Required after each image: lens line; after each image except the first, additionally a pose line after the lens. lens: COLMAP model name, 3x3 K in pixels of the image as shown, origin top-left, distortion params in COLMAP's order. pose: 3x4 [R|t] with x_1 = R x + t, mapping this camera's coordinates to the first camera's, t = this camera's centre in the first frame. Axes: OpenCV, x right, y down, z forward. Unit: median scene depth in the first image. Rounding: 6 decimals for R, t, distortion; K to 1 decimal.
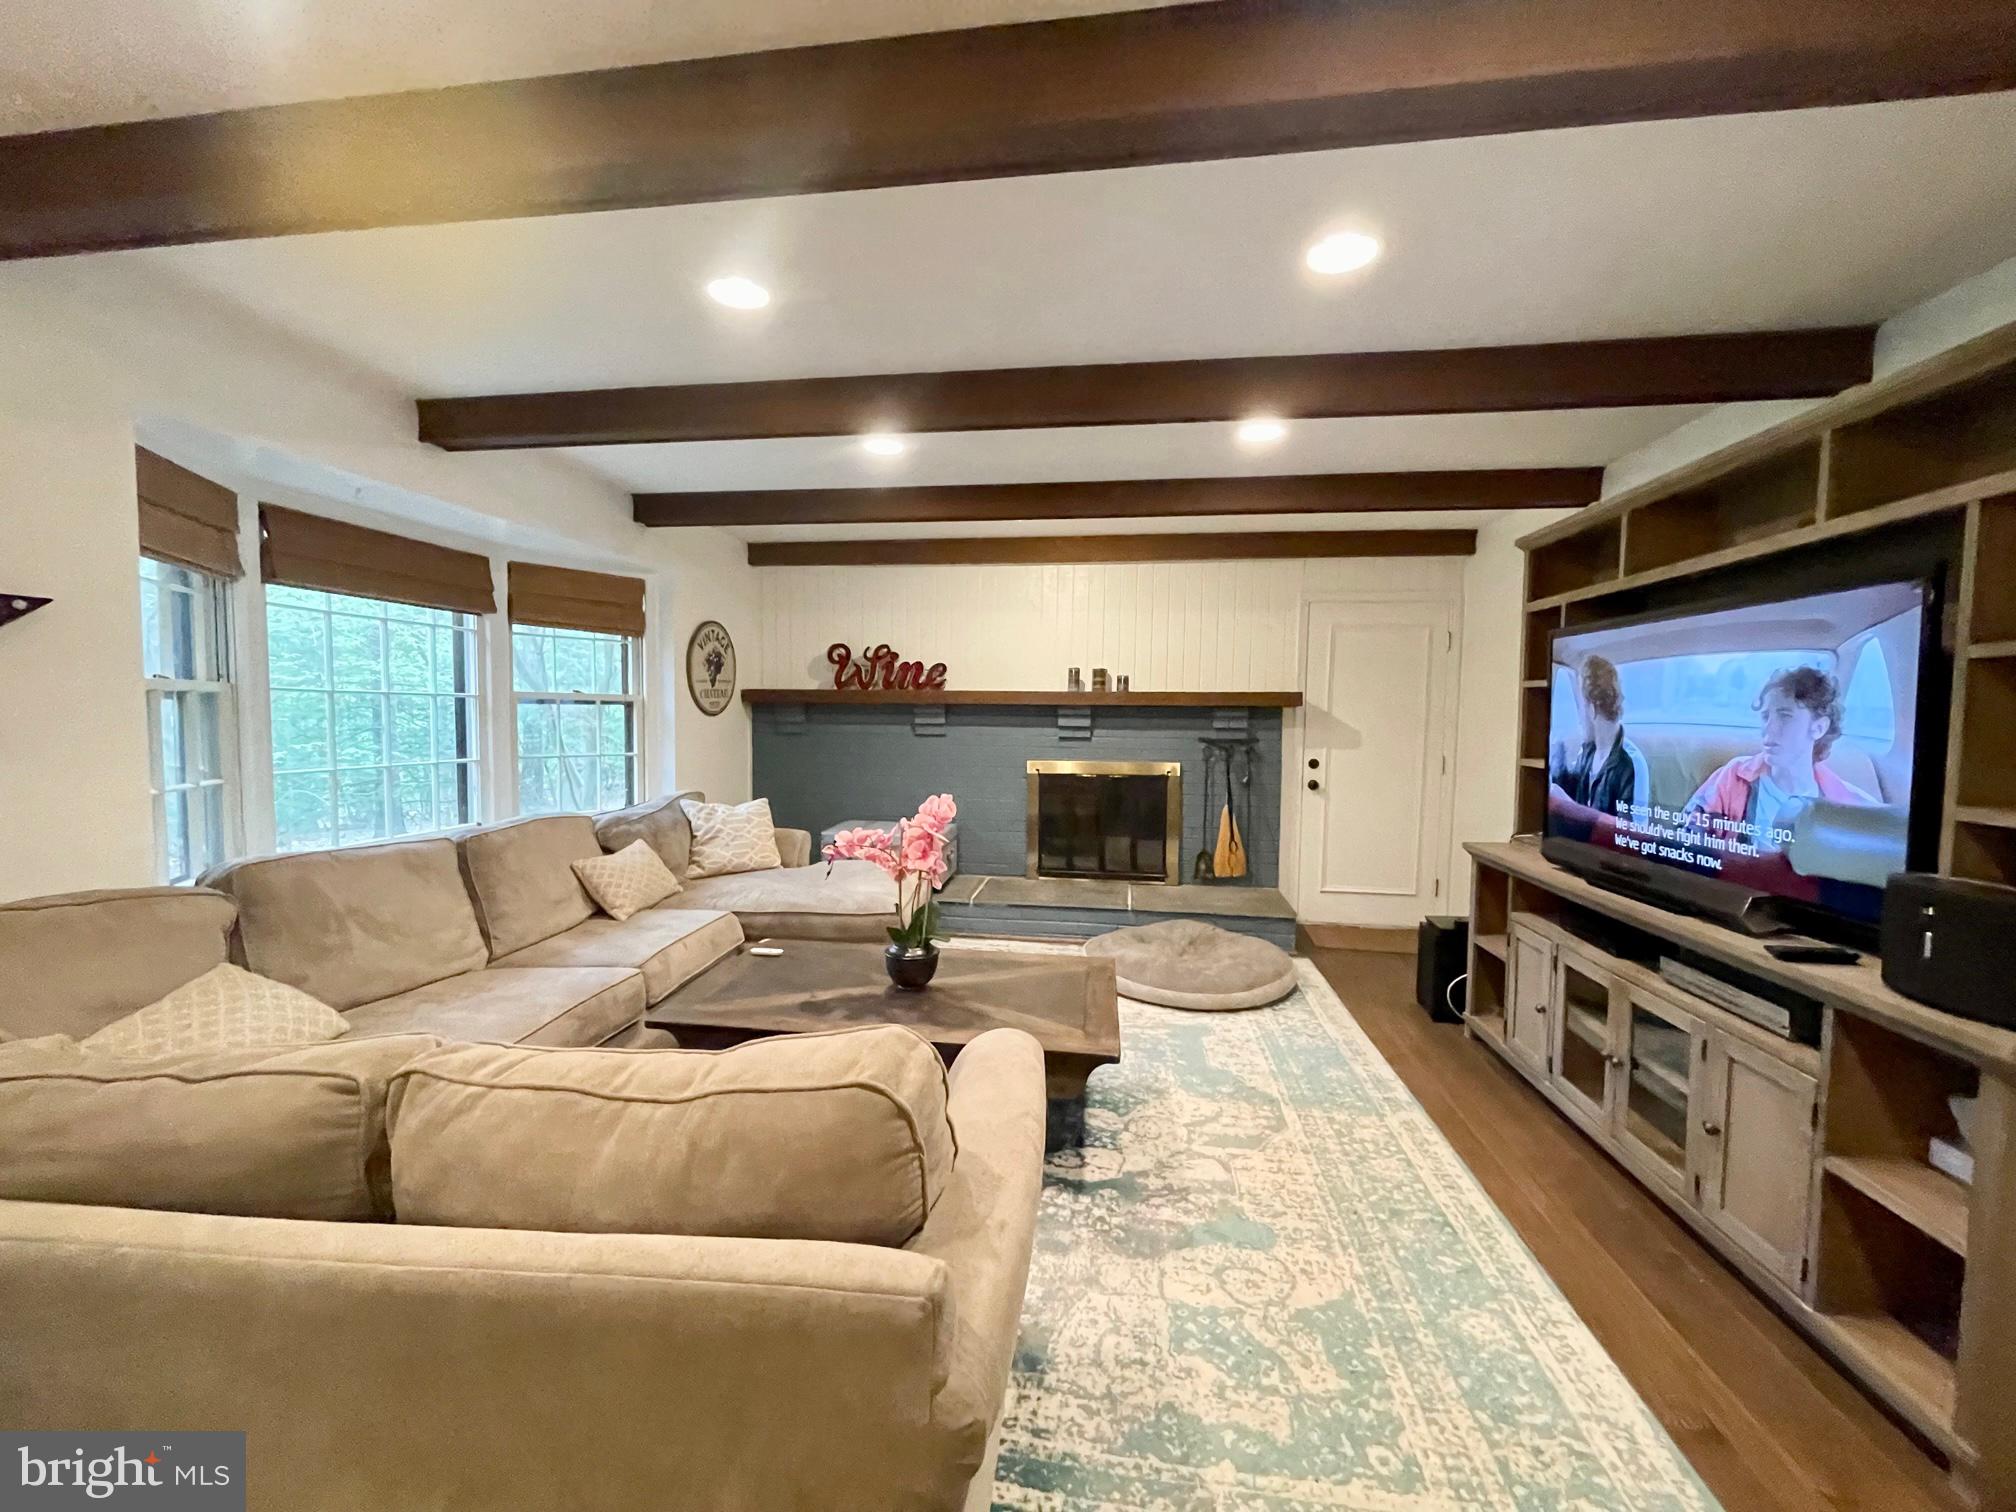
lens RADIAL K [[821.1, 0, 1008.3], [0, 821.1, 758.6], [0, 0, 1]] dist [-0.000592, -0.001198]
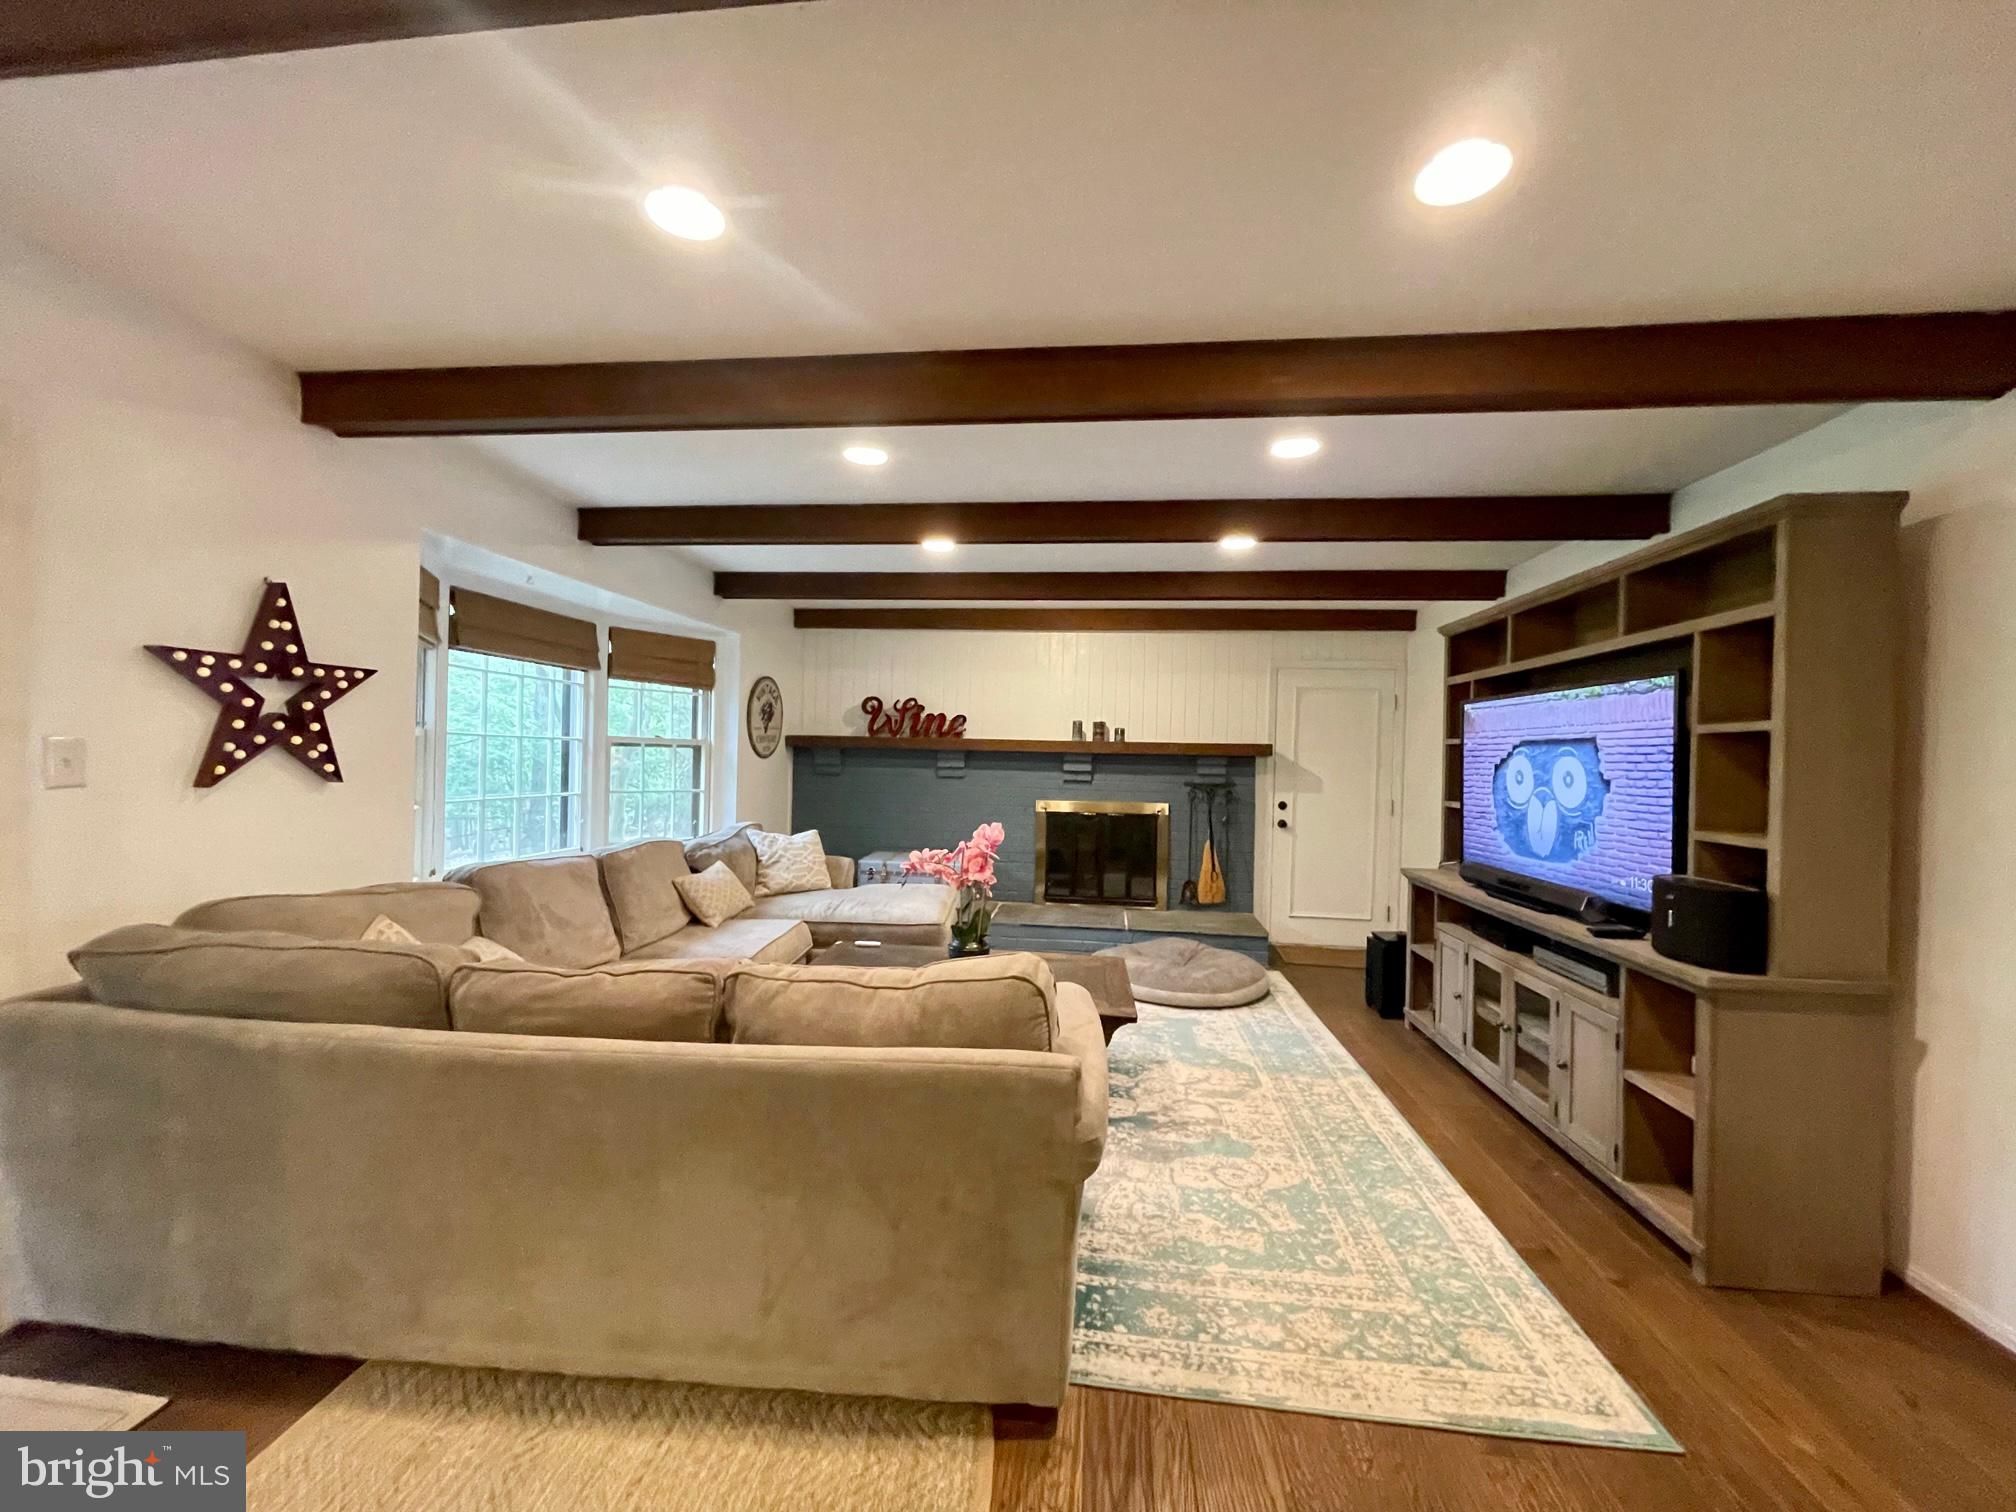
lens RADIAL K [[821.1, 0, 1011.2], [0, 821.1, 754.1], [0, 0, 1]] dist [-0.000592, -0.001198]
pose [[0.999412, 0.012425, 0.031965, -0.086506], [-0.010510, 0.998179, -0.059406, 0.011203], [-0.032645, 0.059035, 0.997722, -0.260563]]
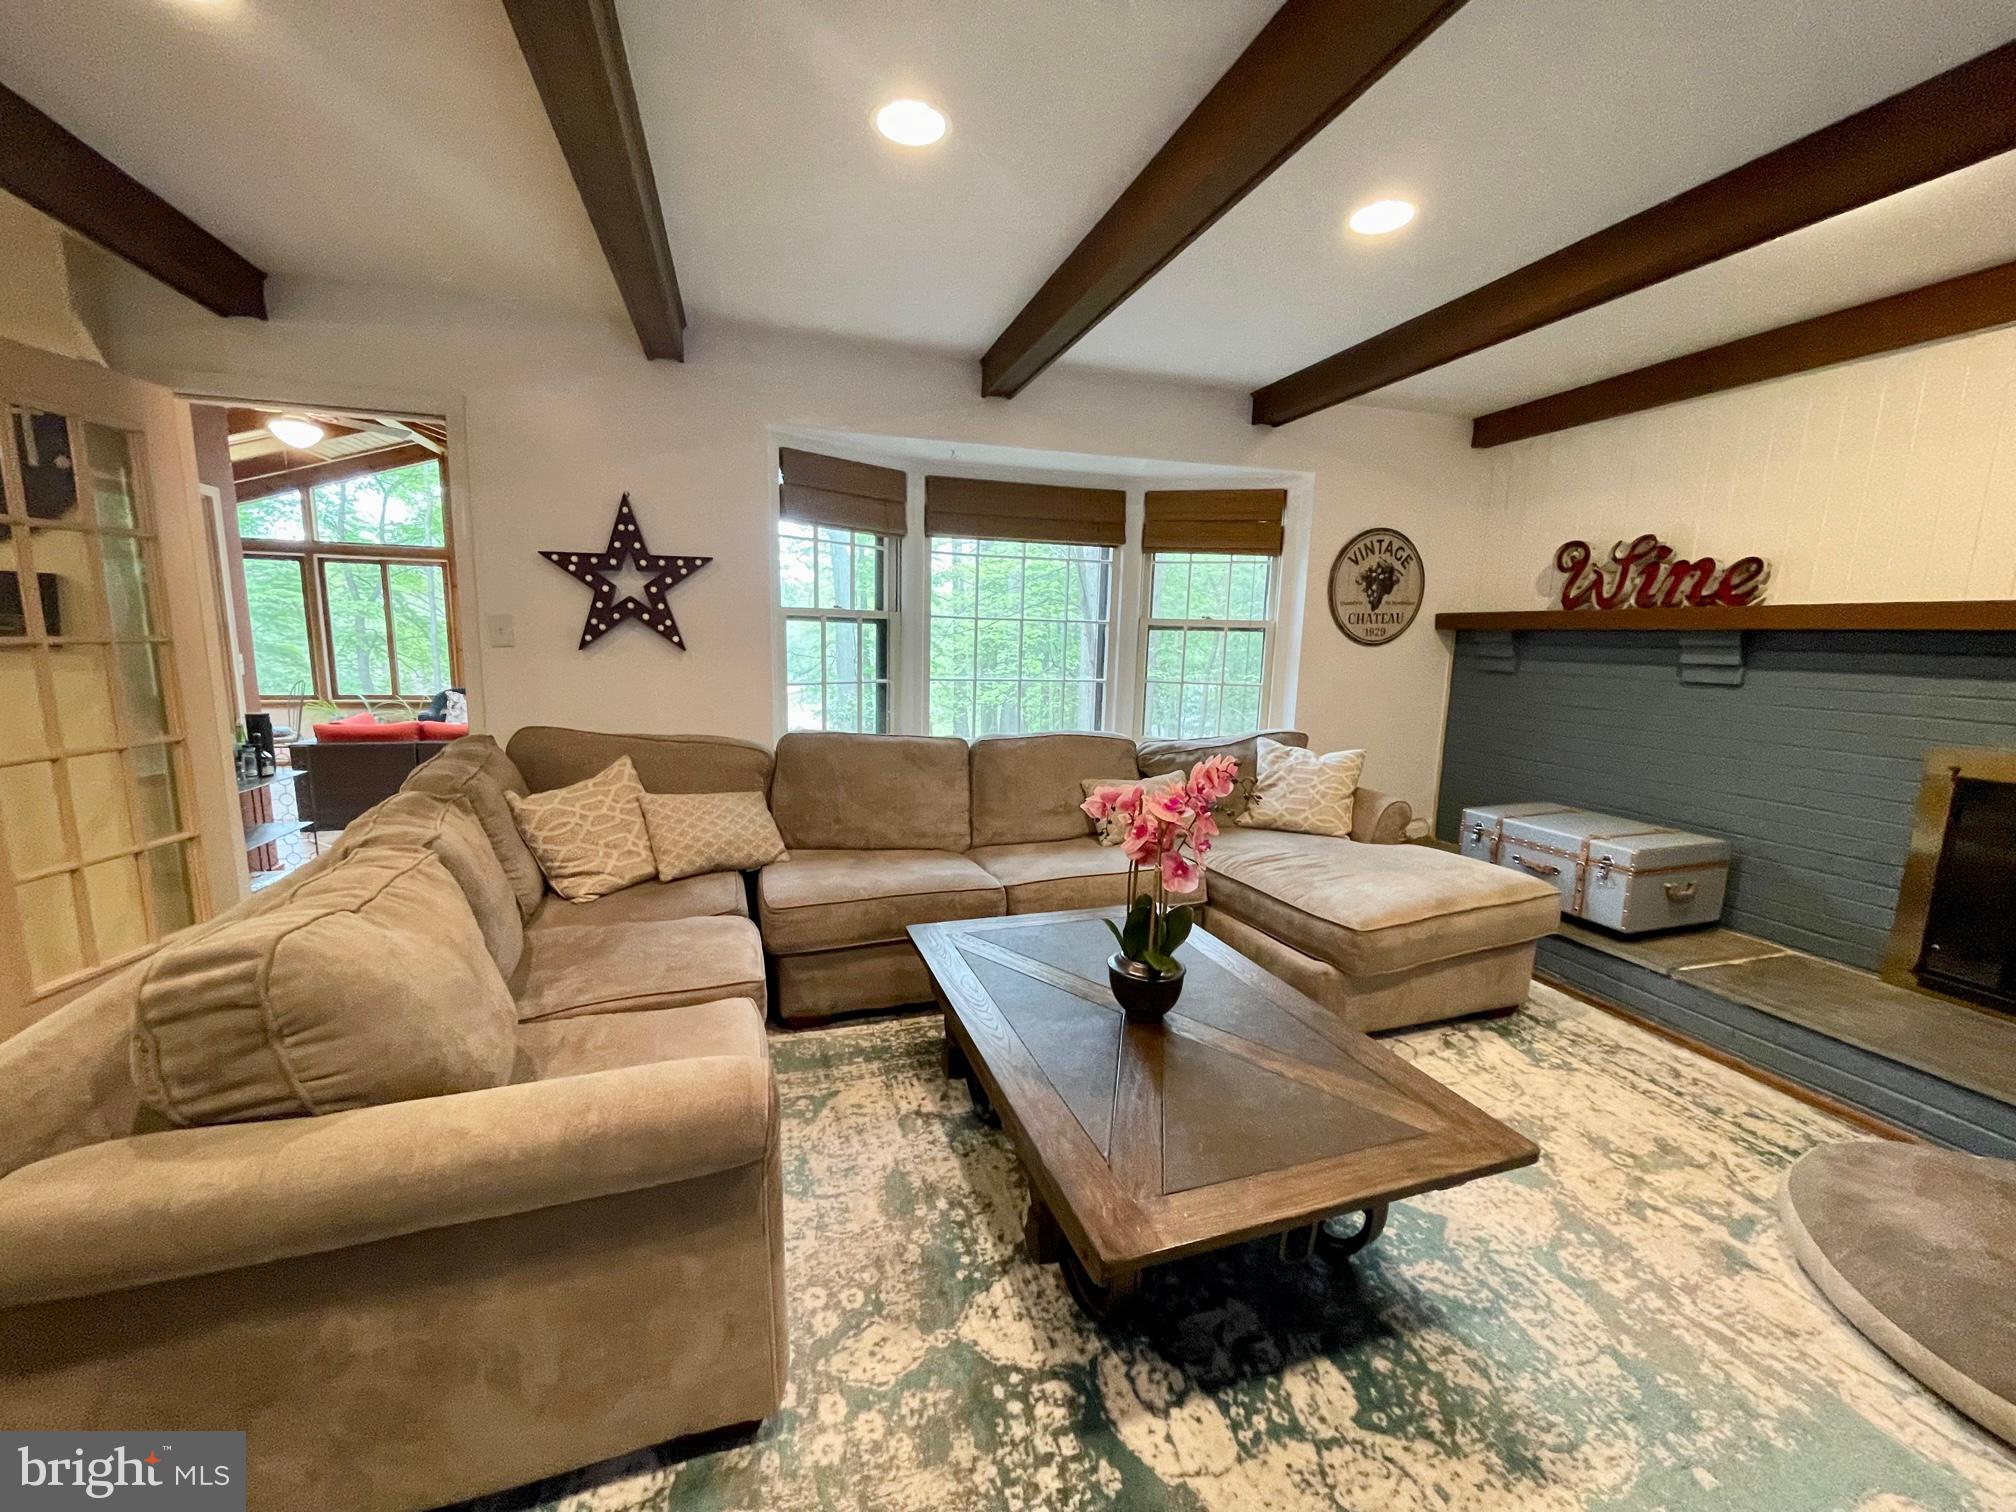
lens RADIAL K [[821.1, 0, 994.1], [0, 821.1, 761.1], [0, 0, 1]] dist [-0.000592, -0.001198]
pose [[0.419795, 0.134751, -0.897560, 0.396350], [-0.069041, 0.990793, 0.116457, -0.012360], [0.904989, 0.013080, 0.425233, 0.514452]]
